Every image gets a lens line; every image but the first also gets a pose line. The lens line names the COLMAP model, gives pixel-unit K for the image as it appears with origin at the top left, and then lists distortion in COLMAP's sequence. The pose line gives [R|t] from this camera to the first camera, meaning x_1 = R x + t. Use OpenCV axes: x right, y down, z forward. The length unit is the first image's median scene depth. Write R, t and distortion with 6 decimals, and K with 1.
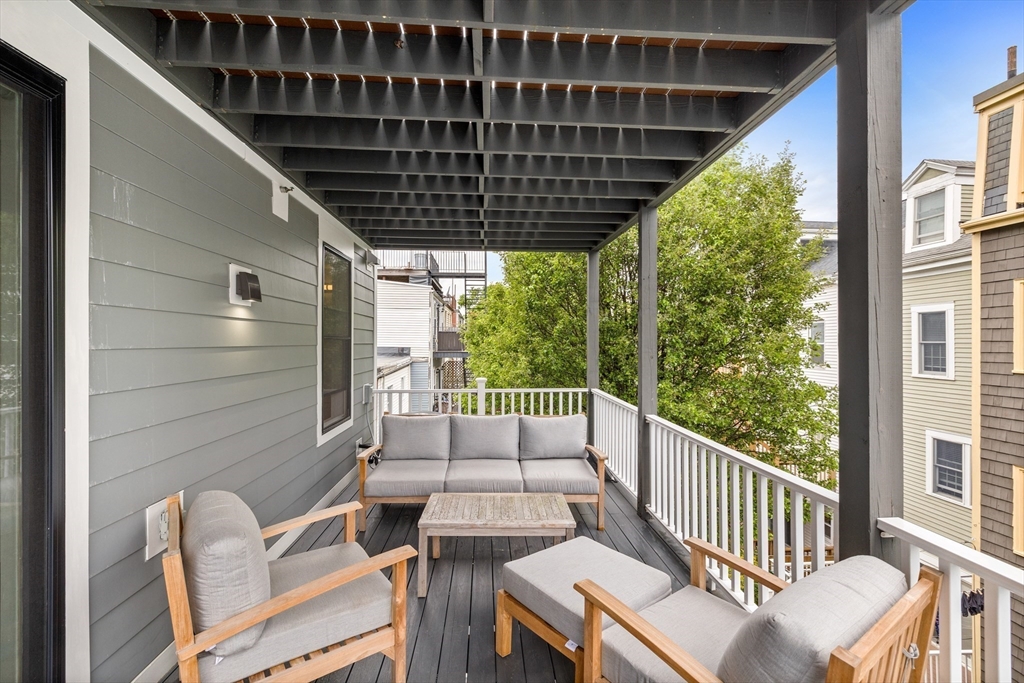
lens RADIAL K [[438.9, 0, 512.9], [0, 438.9, 341.3], [0, 0, 1]] dist [0.002597, -0.000847]
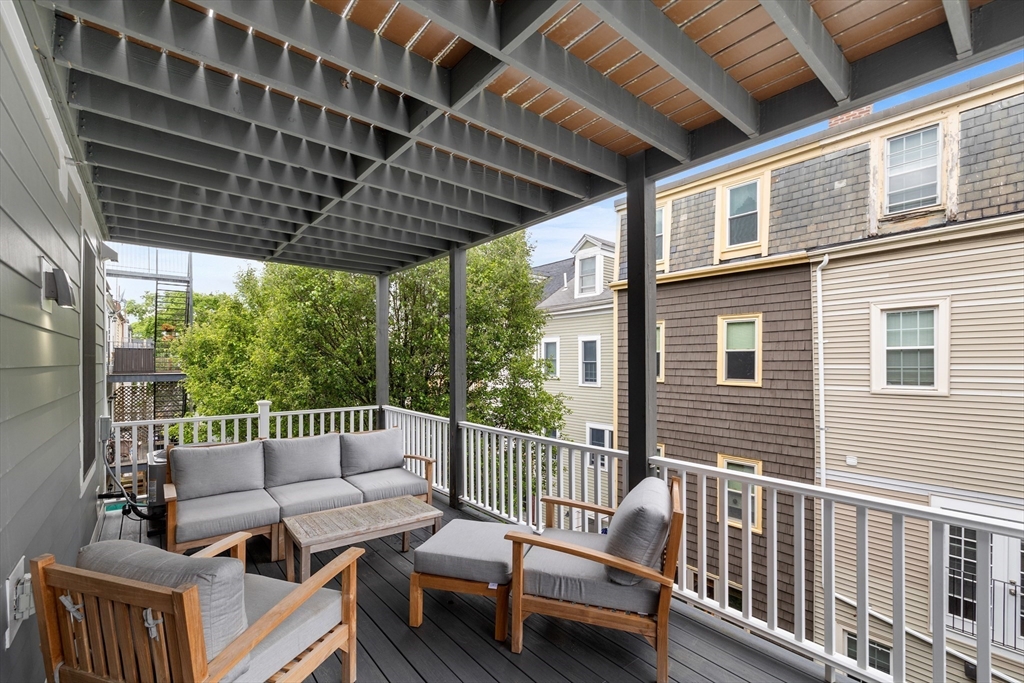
lens RADIAL K [[438.9, 0, 508.6], [0, 438.9, 361.0], [0, 0, 1]] dist [0.002597, -0.000847]
pose [[0.813971, 0.000561, 0.580905, -0.256015], [-0.000382, 1.000000, -0.000430, 0.001761], [-0.580905, 0.000128, 0.813972, -0.051516]]
